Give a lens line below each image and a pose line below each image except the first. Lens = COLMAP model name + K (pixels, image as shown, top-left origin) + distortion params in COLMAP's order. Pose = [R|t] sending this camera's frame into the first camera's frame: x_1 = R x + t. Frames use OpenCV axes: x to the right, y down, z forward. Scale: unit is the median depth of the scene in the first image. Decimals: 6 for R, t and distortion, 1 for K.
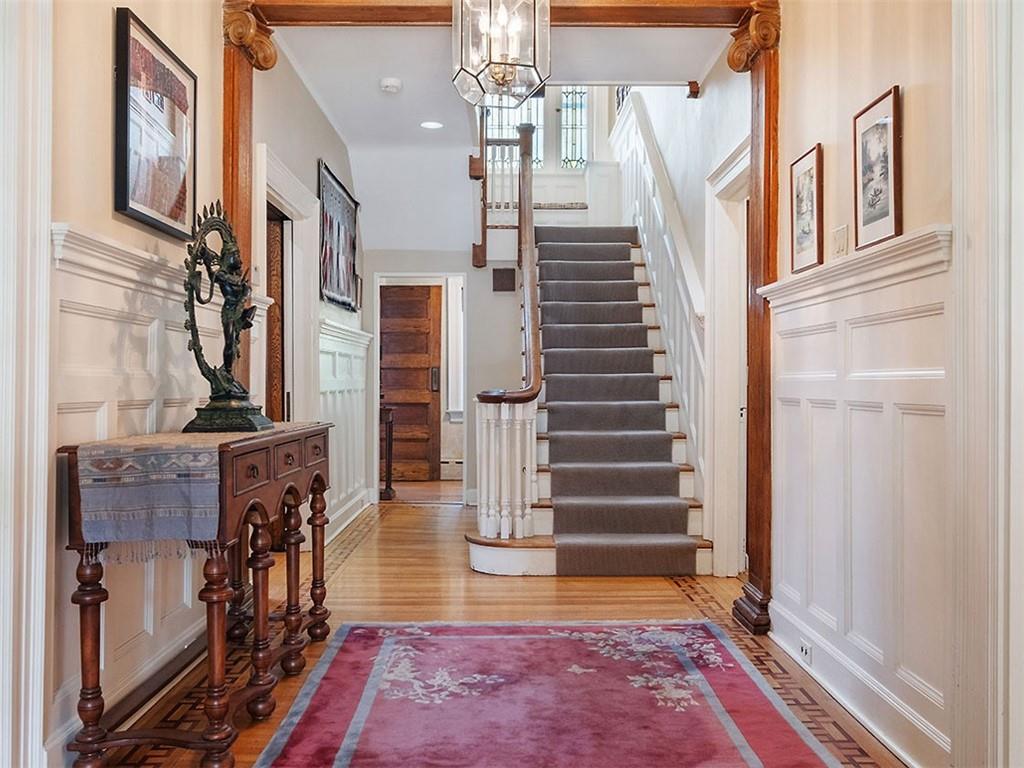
lens RADIAL K [[979.8, 0, 512.4], [0, 979.8, 377.4], [0, 0, 1]] dist [0.001284, 0.000000]
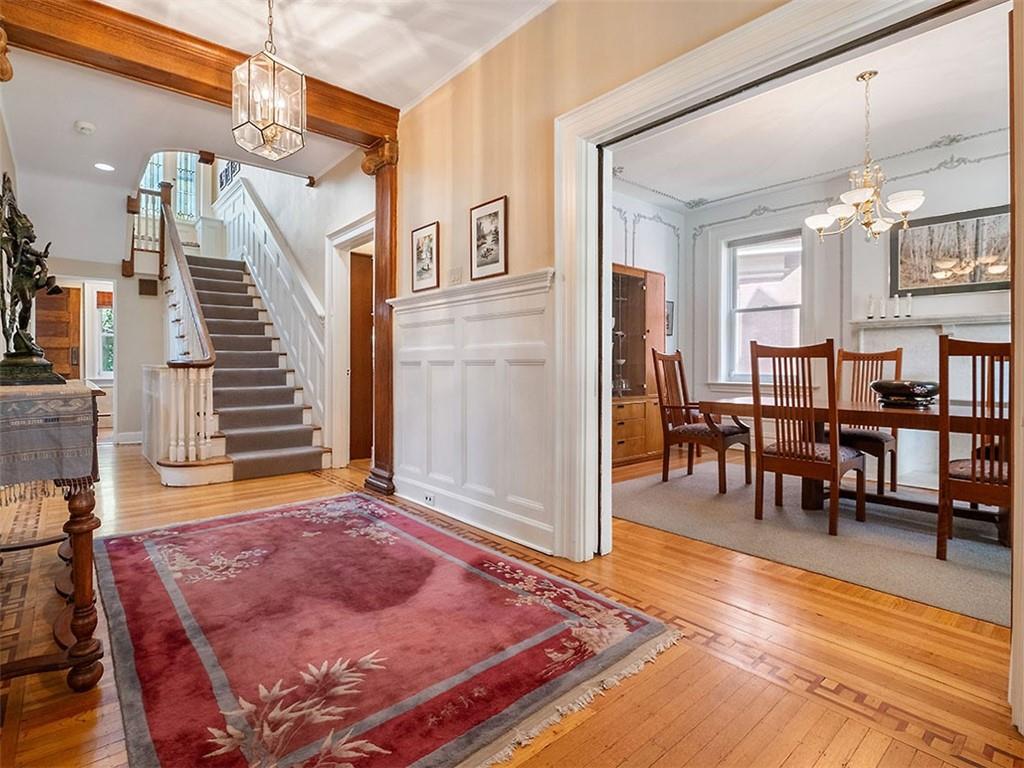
lens RADIAL K [[521.2, 0, 481.0], [0, 521.2, 367.1], [0, 0, 1]] dist [0.000111, -0.001943]
pose [[0.776479, -0.003423, 0.630134, -0.236887], [-0.001508, 0.999972, 0.007290, 0.026694], [-0.630142, -0.006611, 0.776452, 0.186498]]
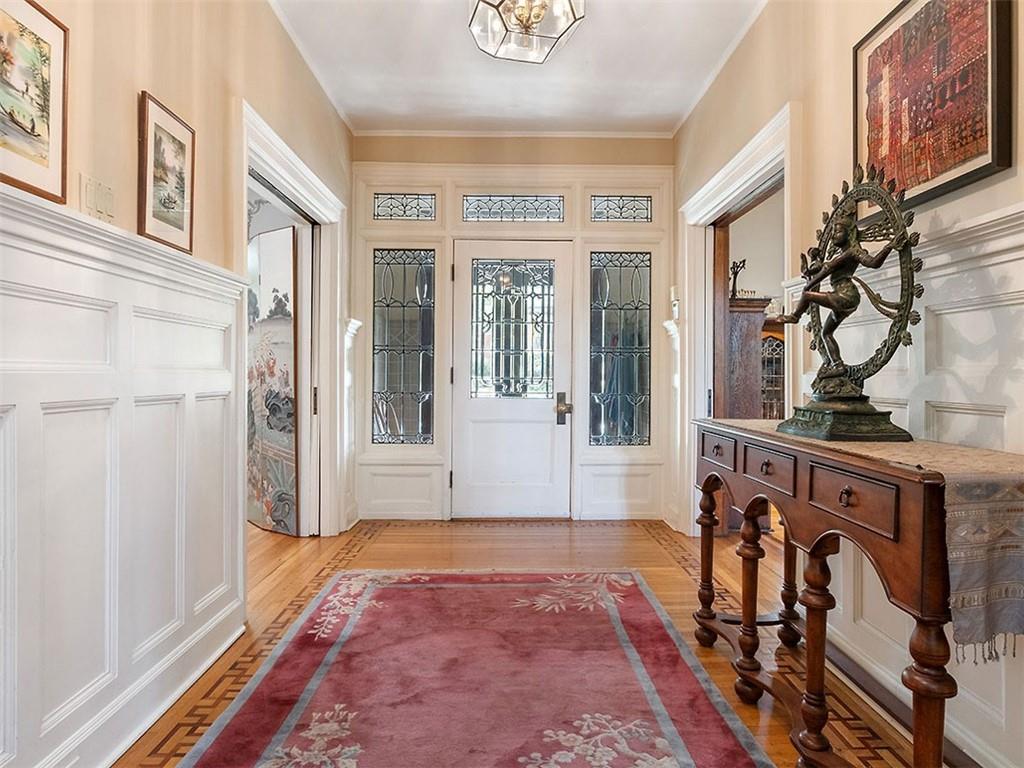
lens RADIAL K [[607.4, 0, 511.6], [0, 607.4, 380.4], [0, 0, 1]] dist [-0.001735, 0.000925]
pose [[-0.999974, -0.005252, -0.004967, 0.001107], [-0.005268, 0.999981, 0.003101, 0.004854], [0.004950, 0.003127, -0.999983, 1.410185]]
